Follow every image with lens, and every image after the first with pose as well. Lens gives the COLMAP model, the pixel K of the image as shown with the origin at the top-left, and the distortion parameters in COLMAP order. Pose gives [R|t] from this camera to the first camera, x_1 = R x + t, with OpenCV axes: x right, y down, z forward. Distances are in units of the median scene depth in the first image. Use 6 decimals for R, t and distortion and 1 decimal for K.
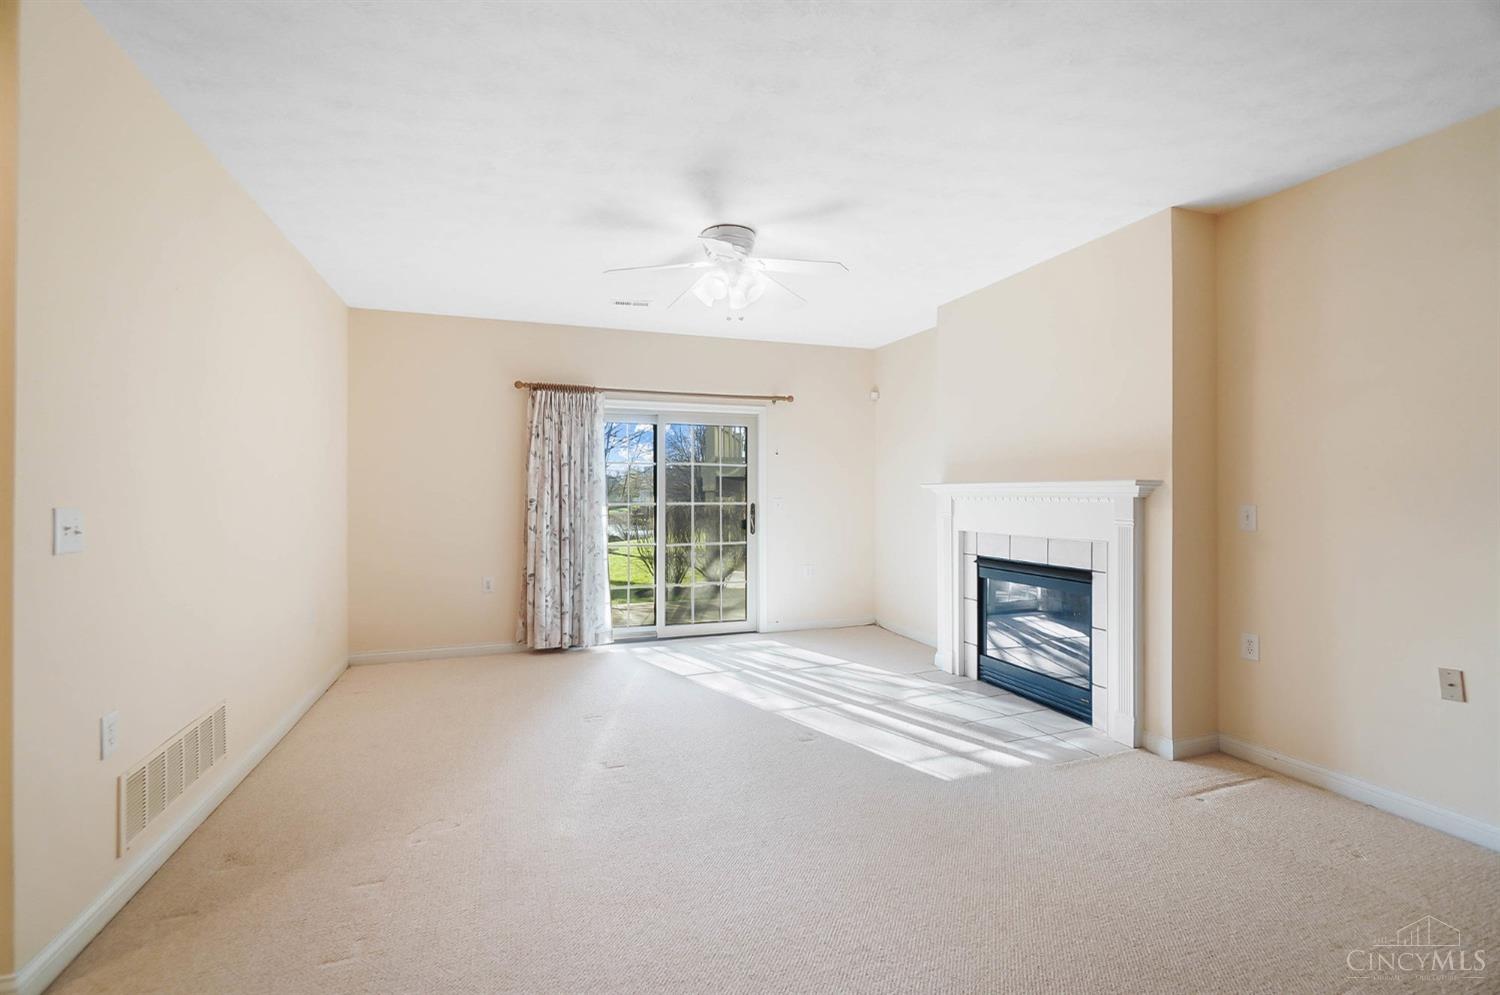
lens RADIAL K [[654.3, 0, 751.5], [0, 654.3, 488.9], [0, 0, 1]] dist [0.000784, -0.003961]
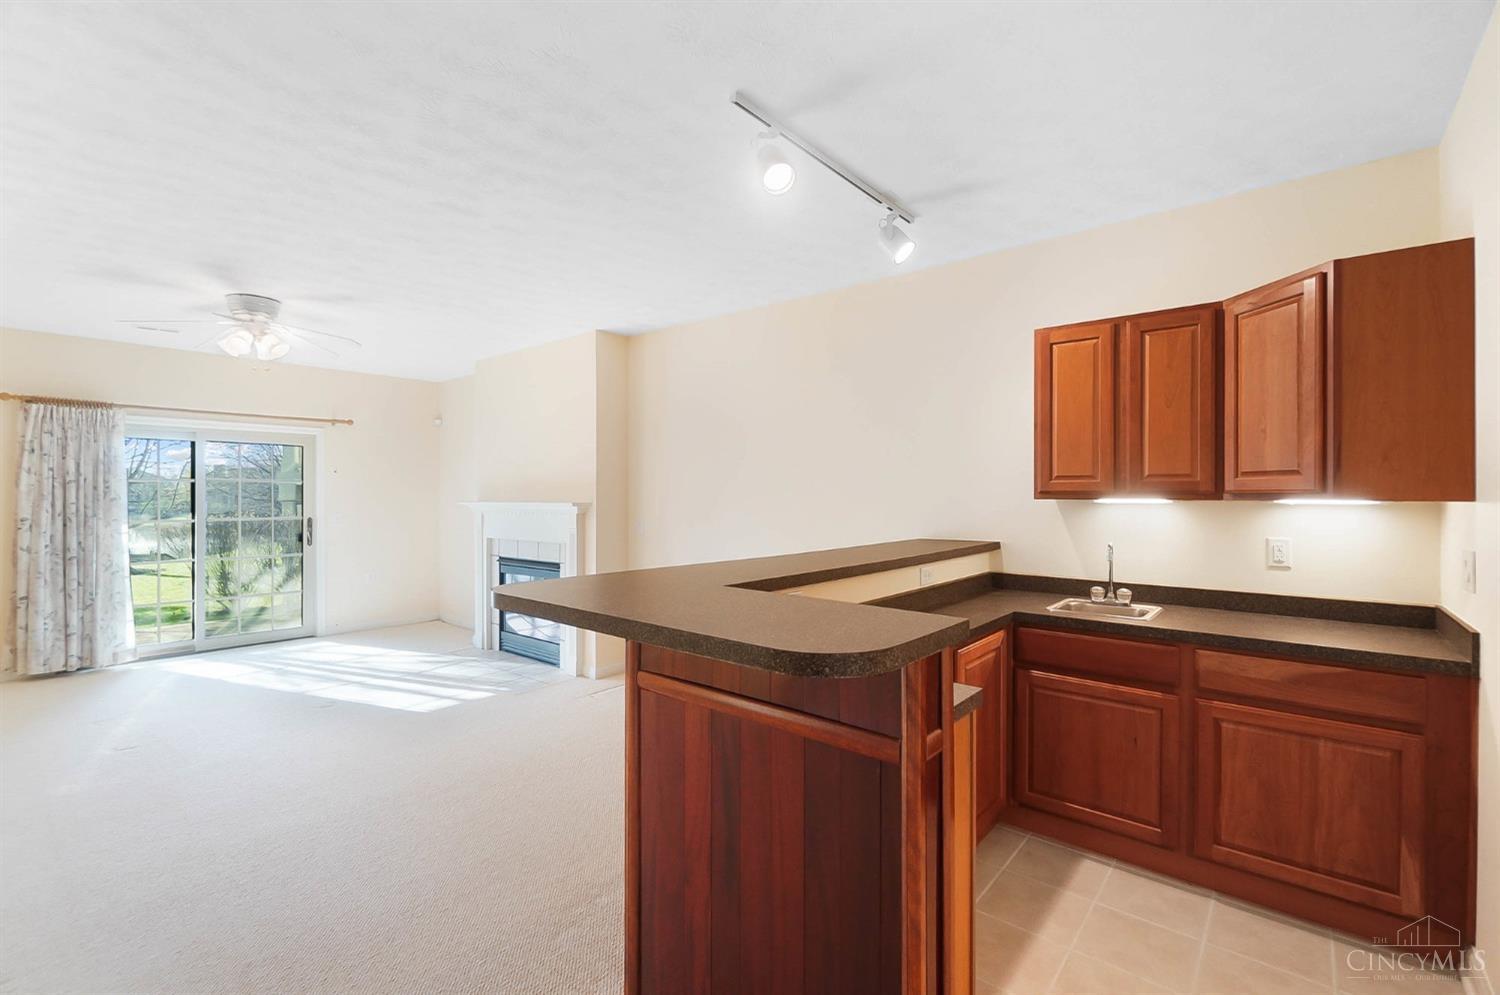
lens RADIAL K [[654.3, 0, 745.5], [0, 654.3, 492.0], [0, 0, 1]] dist [0.000784, -0.003961]
pose [[0.870306, 0.001657, 0.492509, 0.109722], [-0.002446, 0.999997, 0.000958, -0.025419], [-0.492506, -0.002038, 0.870307, -0.335496]]
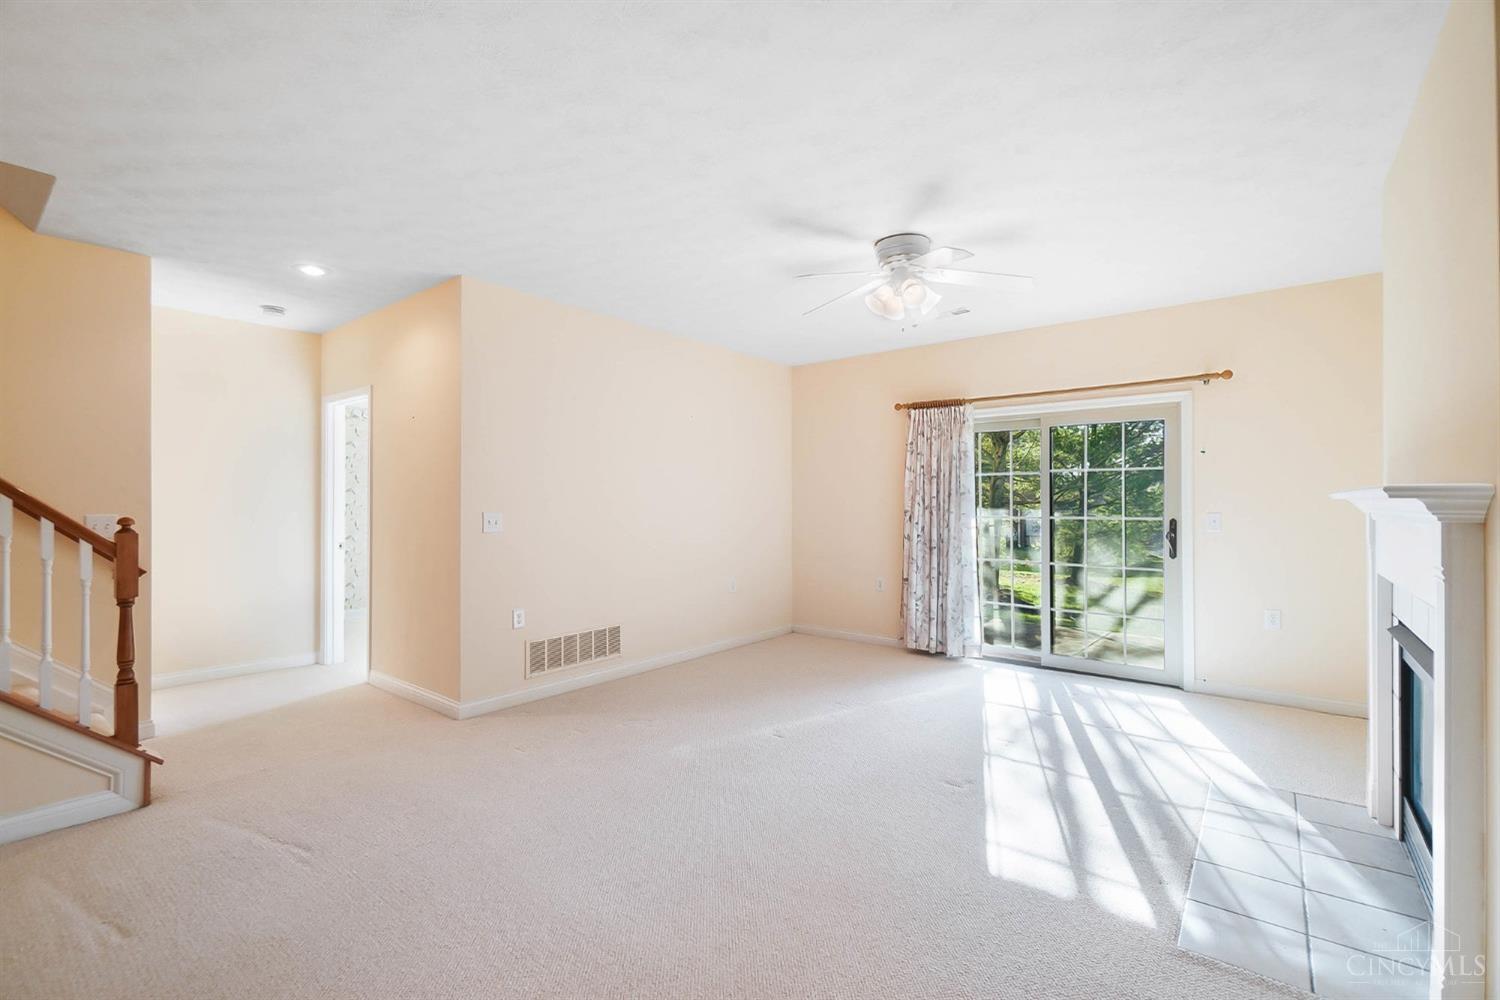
lens RADIAL K [[654.3, 0, 726.7], [0, 654.3, 501.3], [0, 0, 1]] dist [0.000784, -0.003961]
pose [[0.511070, -0.000408, -0.859539, 0.449310], [0.005345, 0.999982, 0.002704, -0.003826], [0.859522, -0.005976, 0.511063, 0.182154]]
